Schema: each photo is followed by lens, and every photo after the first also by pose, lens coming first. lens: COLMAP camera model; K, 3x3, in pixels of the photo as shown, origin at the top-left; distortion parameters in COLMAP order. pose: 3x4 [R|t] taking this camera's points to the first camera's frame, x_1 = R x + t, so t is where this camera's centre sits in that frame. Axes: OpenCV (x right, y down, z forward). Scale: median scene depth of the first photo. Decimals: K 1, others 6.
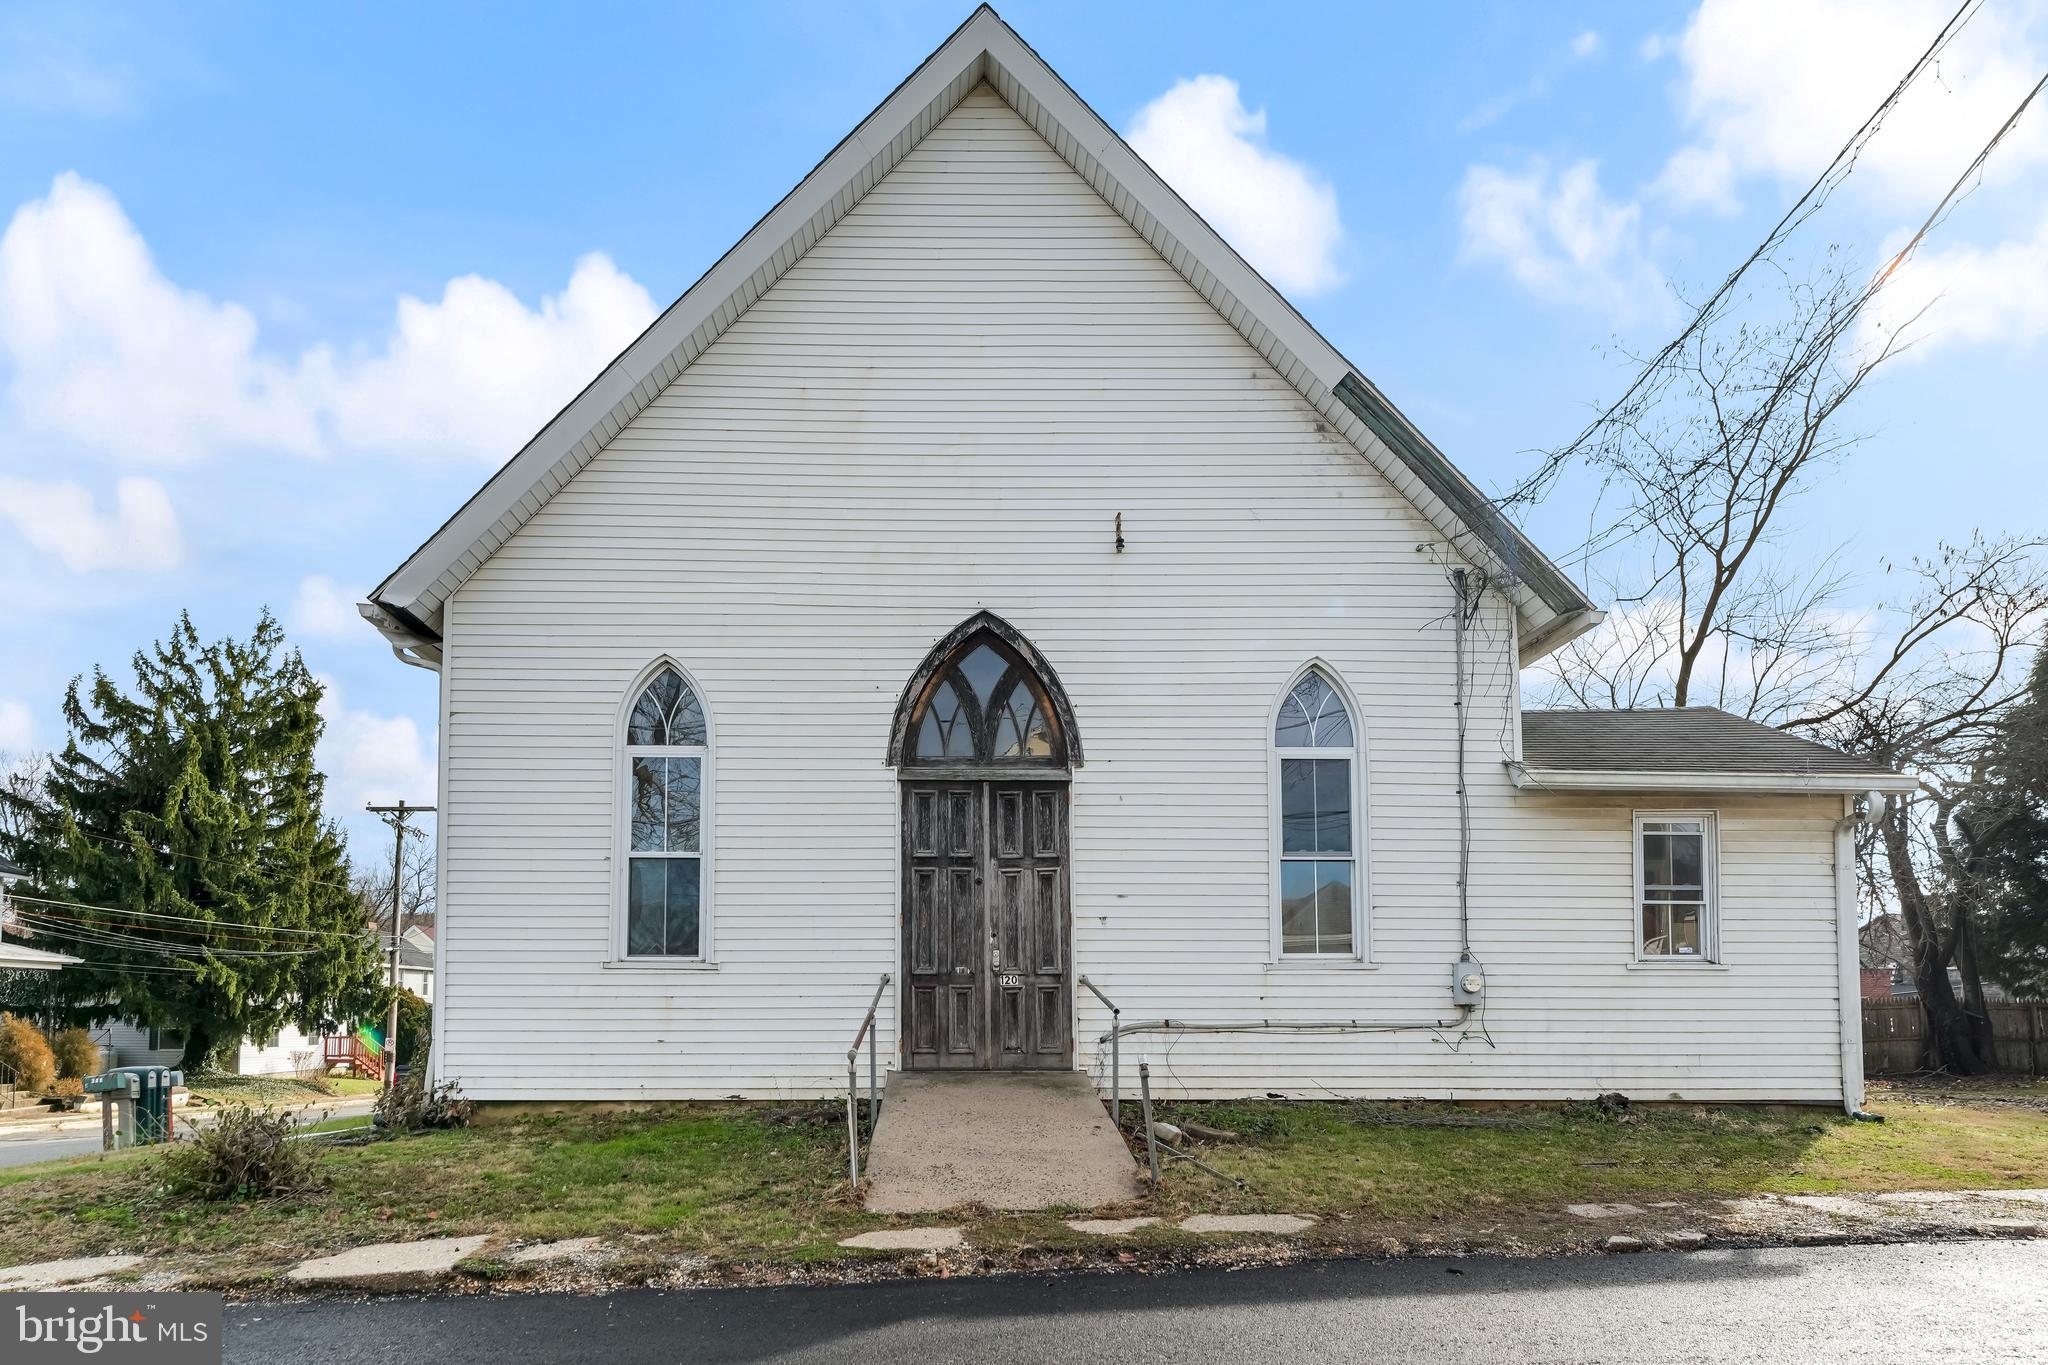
lens RADIAL K [[1050.6, 0, 1024.0], [0, 1050.6, 682.5], [0, 0, 1]] dist [0.002945, -0.000028]
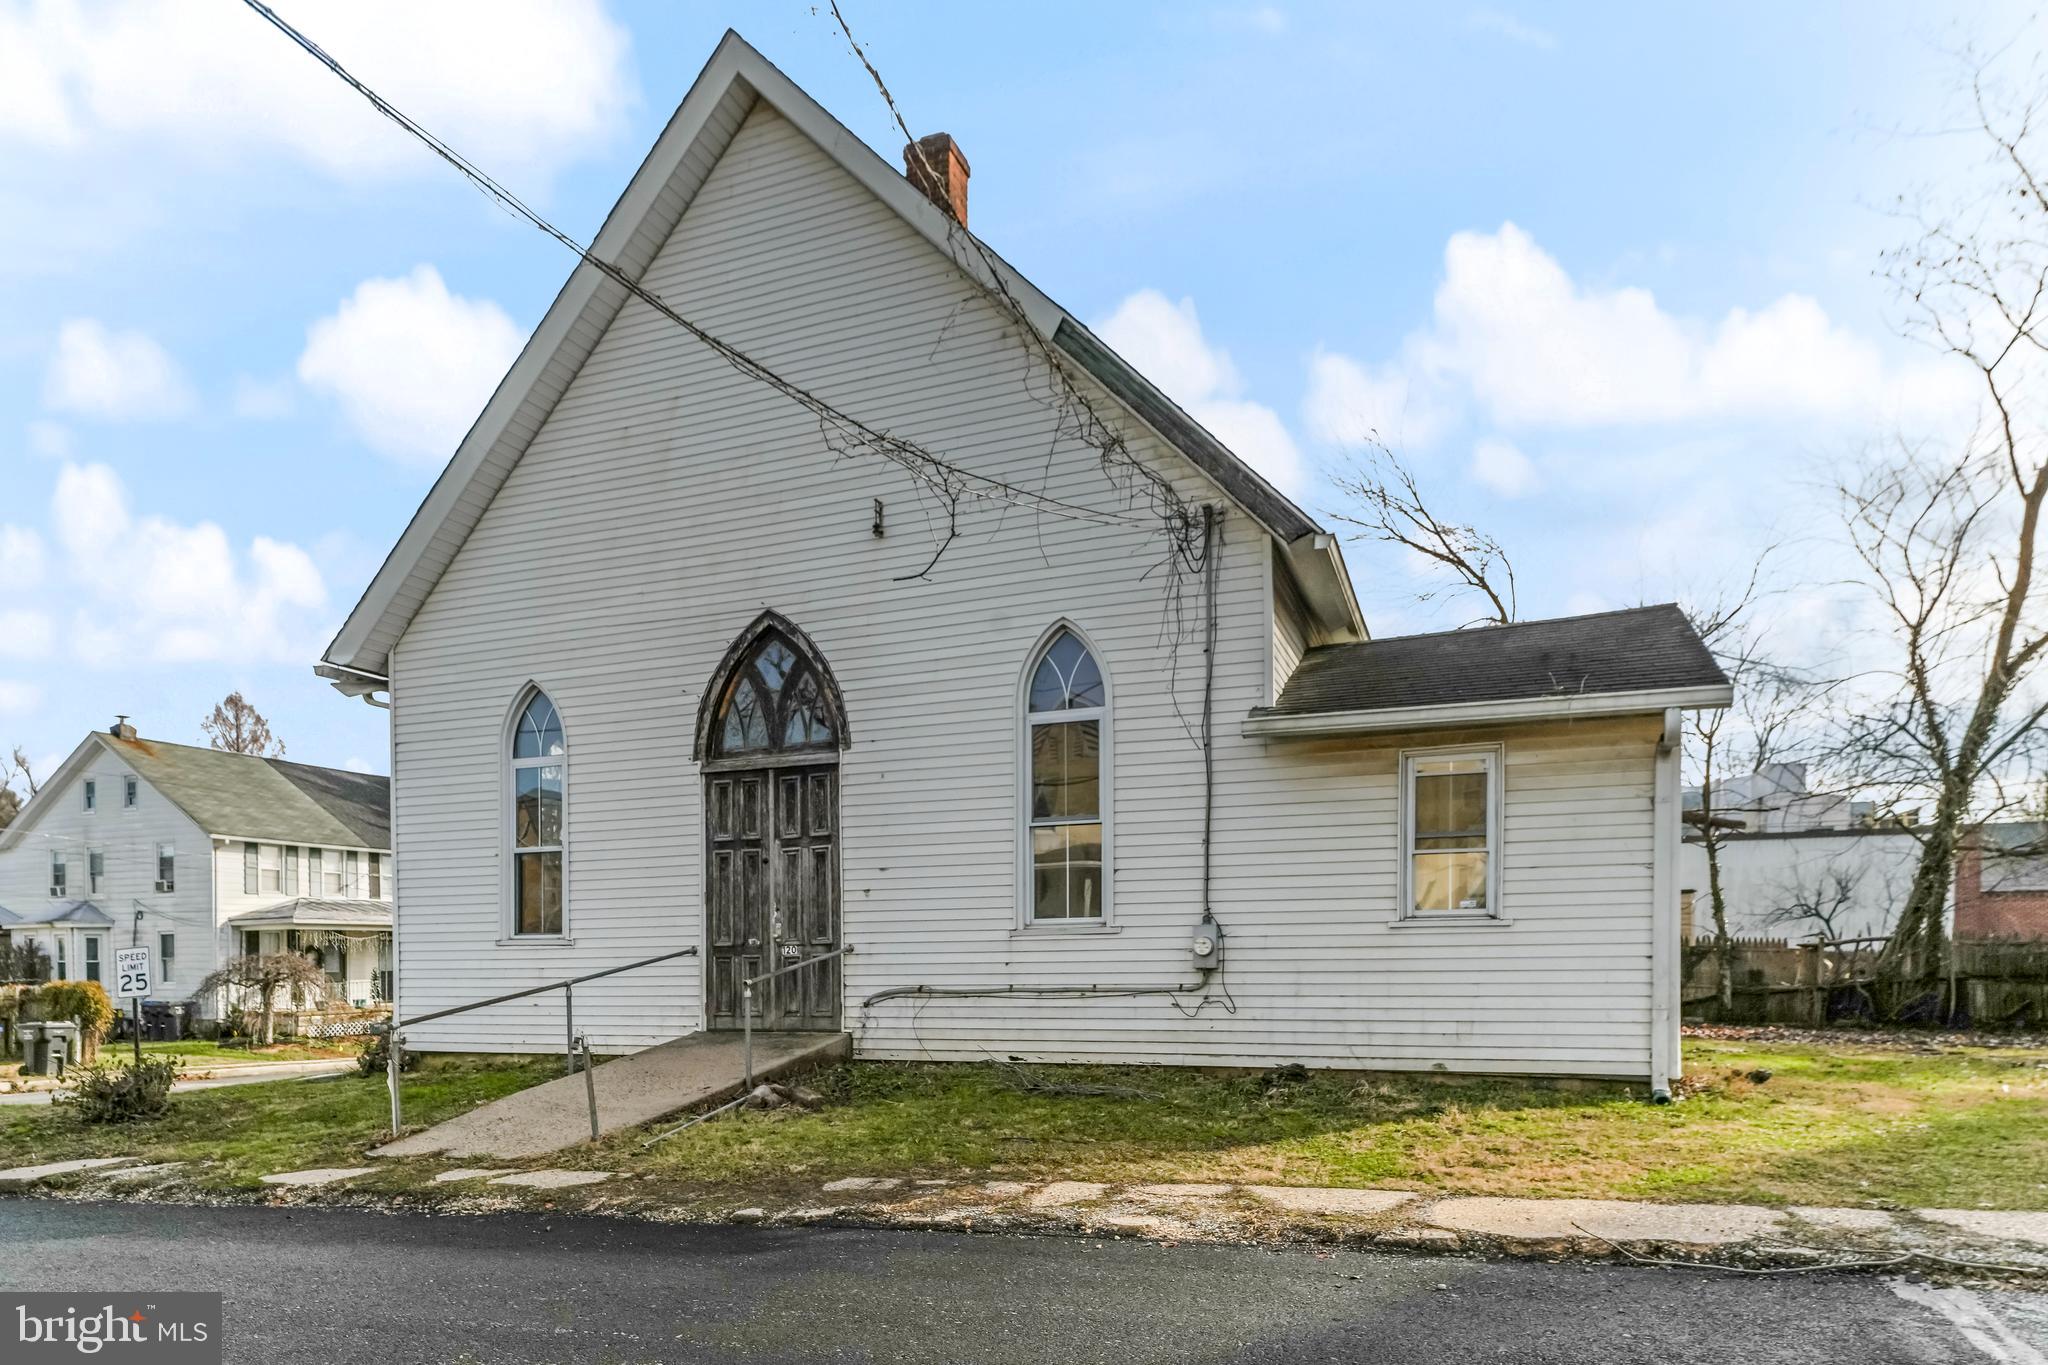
lens RADIAL K [[1050.6, 0, 1024.0], [0, 1050.6, 682.5], [0, 0, 1]] dist [0.002945, -0.000028]
pose [[0.943049, -0.096241, -0.318429, 0.570891], [0.113163, 0.992959, 0.035029, -0.002744], [0.312815, -0.069069, 0.947299, 0.061058]]
